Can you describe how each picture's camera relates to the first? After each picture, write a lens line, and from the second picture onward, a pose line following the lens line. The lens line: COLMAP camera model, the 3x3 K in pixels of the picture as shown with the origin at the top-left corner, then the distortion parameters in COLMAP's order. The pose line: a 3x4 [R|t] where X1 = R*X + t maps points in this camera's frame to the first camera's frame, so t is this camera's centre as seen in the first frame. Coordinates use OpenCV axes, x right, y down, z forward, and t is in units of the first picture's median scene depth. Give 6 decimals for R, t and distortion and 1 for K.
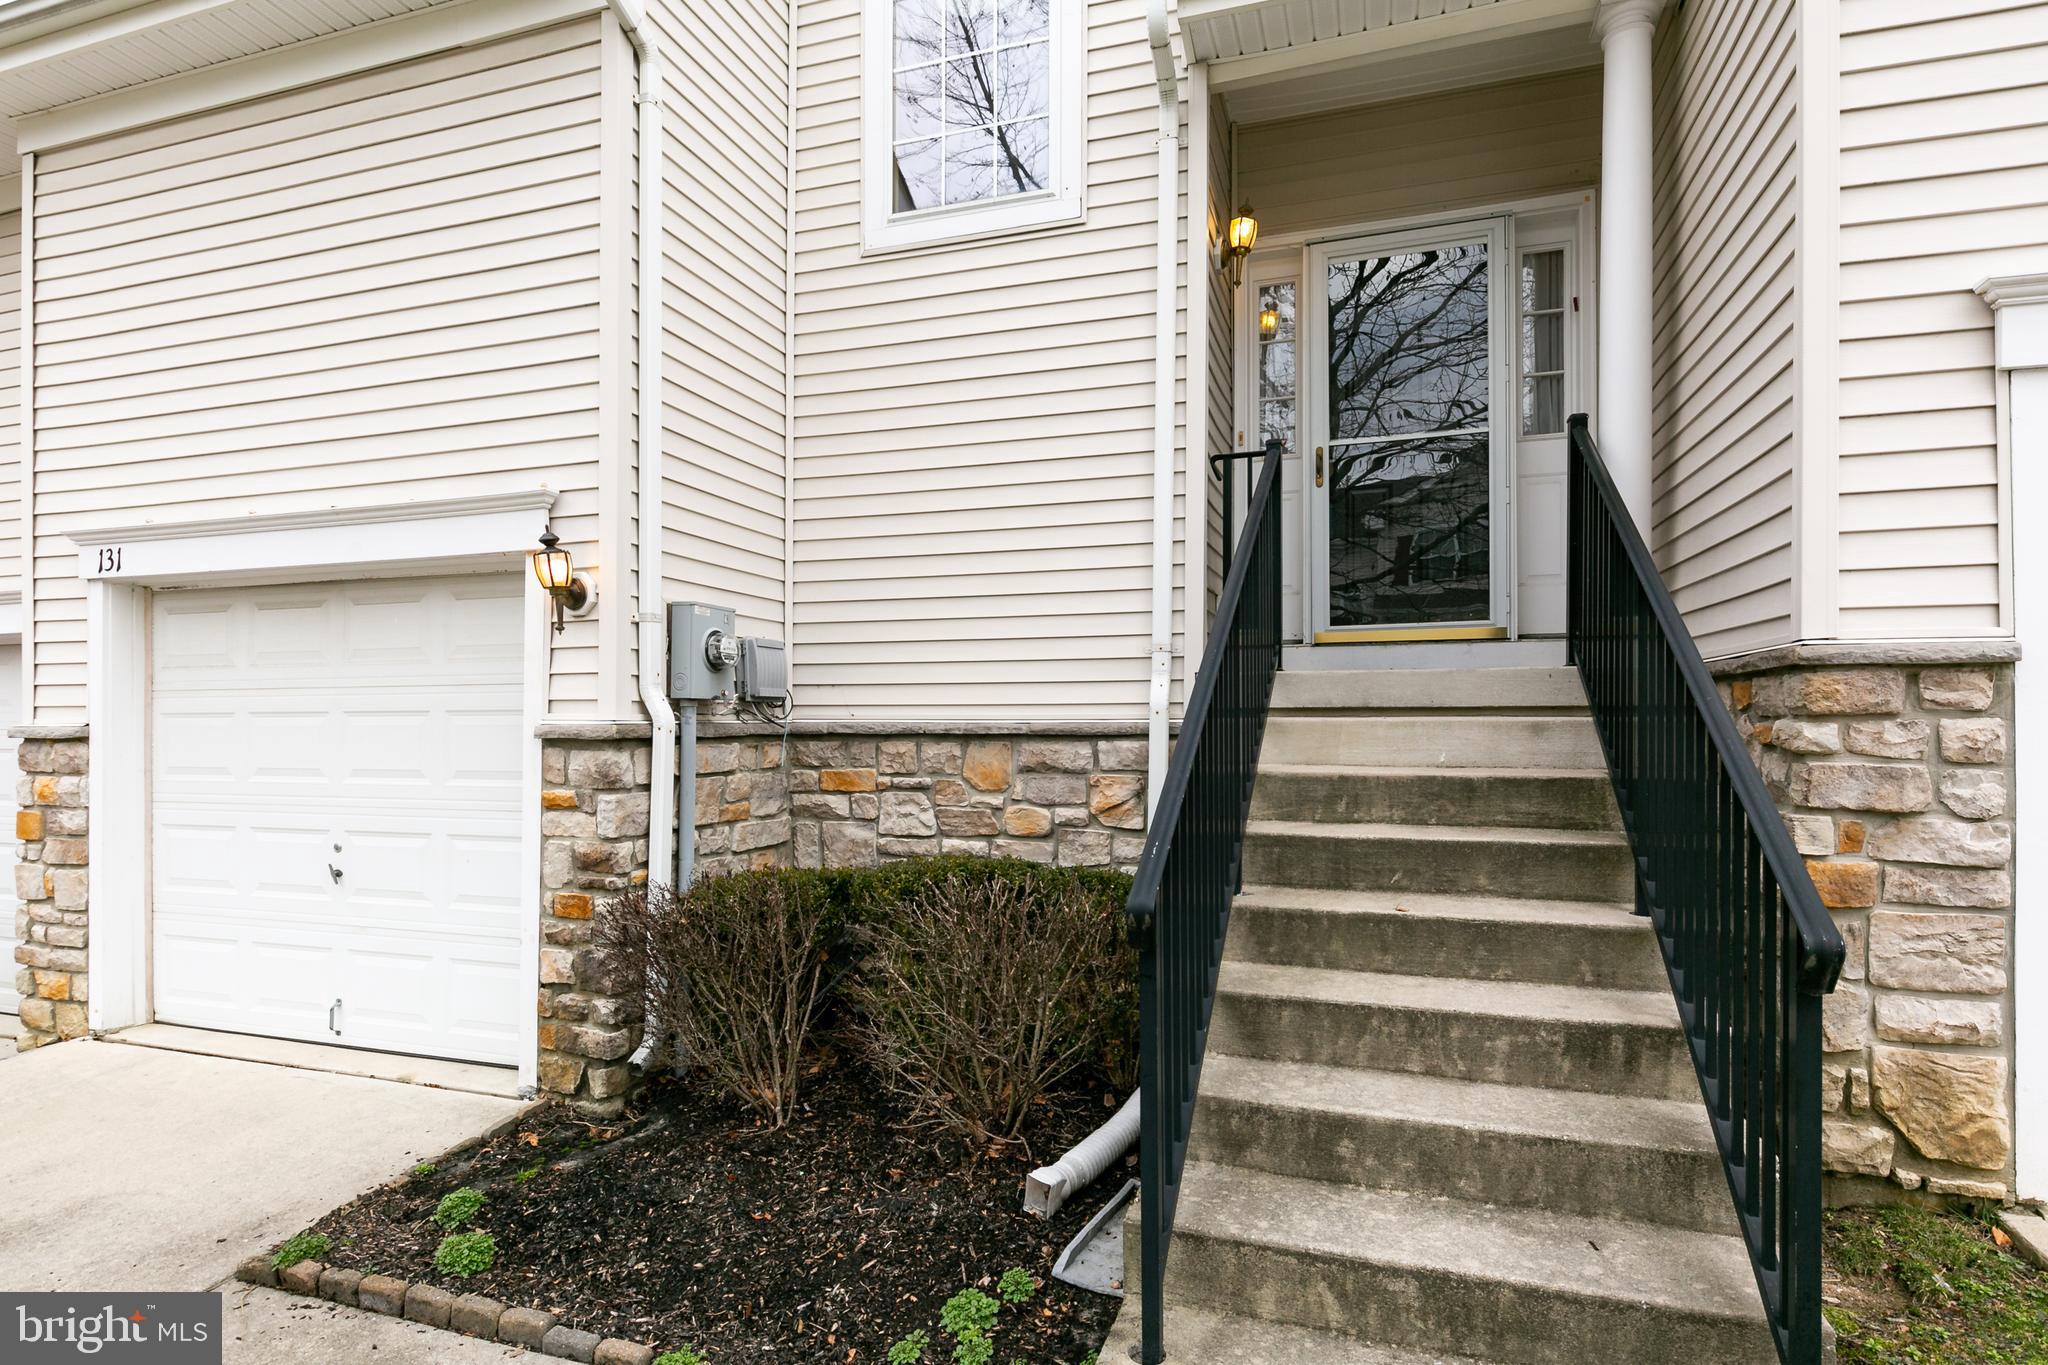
lens RADIAL K [[1106.5, 0, 1031.8], [0, 1106.5, 676.4], [0, 0, 1]] dist [-0.001178, 0.000164]
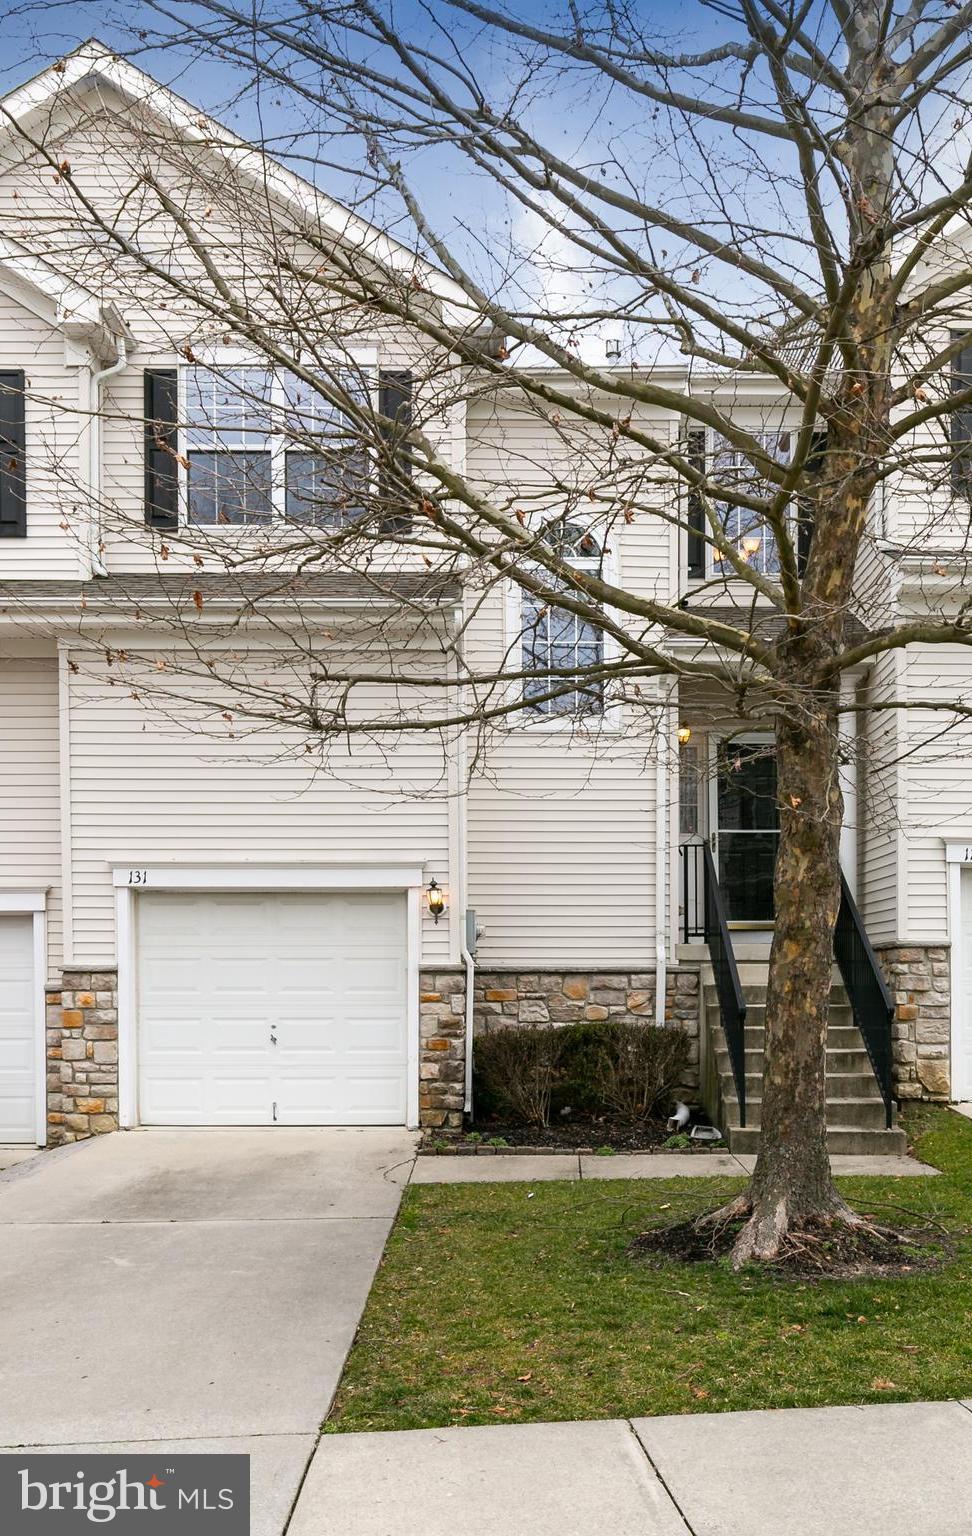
lens RADIAL K [[1796.6, 0, 486.0], [0, 1796.6, 768.0], [0, 0, 1]] dist [-0.007351, -0.008068]
pose [[0.950927, 0.042009, 0.306551, -1.313322], [-0.014967, 0.995826, -0.090036, -0.024664], [-0.309054, 0.081029, 0.947586, -2.296118]]
